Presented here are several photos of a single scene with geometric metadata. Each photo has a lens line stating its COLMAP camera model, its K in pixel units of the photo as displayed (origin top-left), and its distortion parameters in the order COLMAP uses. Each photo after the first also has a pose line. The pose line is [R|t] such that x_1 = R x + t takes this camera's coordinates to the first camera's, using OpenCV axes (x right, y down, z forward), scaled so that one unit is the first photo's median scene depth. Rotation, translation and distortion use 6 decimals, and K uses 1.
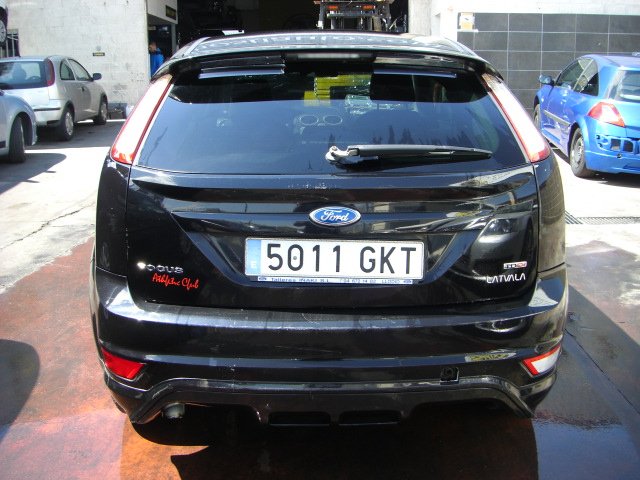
lens RADIAL K [[742.0, 0, 320.0], [0, 742.0, 240.0], [0, 0, 1]] dist [-0.200997, 0.146688]
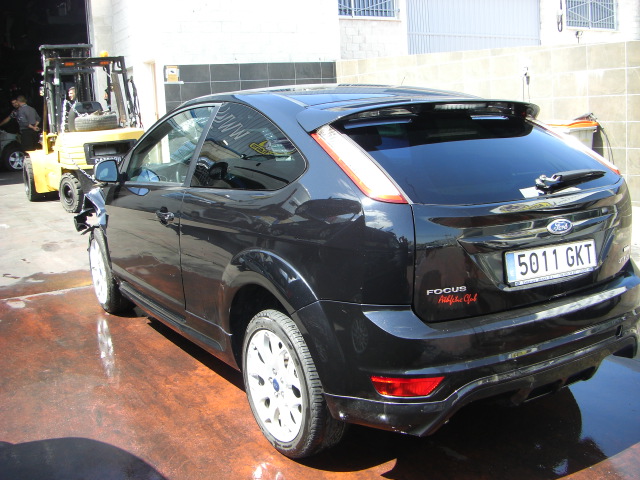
lens RADIAL K [[742.0, 0, 320.0], [0, 742.0, 240.0], [0, 0, 1]] dist [-0.200997, 0.146688]
pose [[0.846064, -0.122326, 0.518857, -0.987322], [0.157111, 0.987303, -0.023423, -0.043605], [-0.509404, 0.101336, 0.854540, 0.111399]]
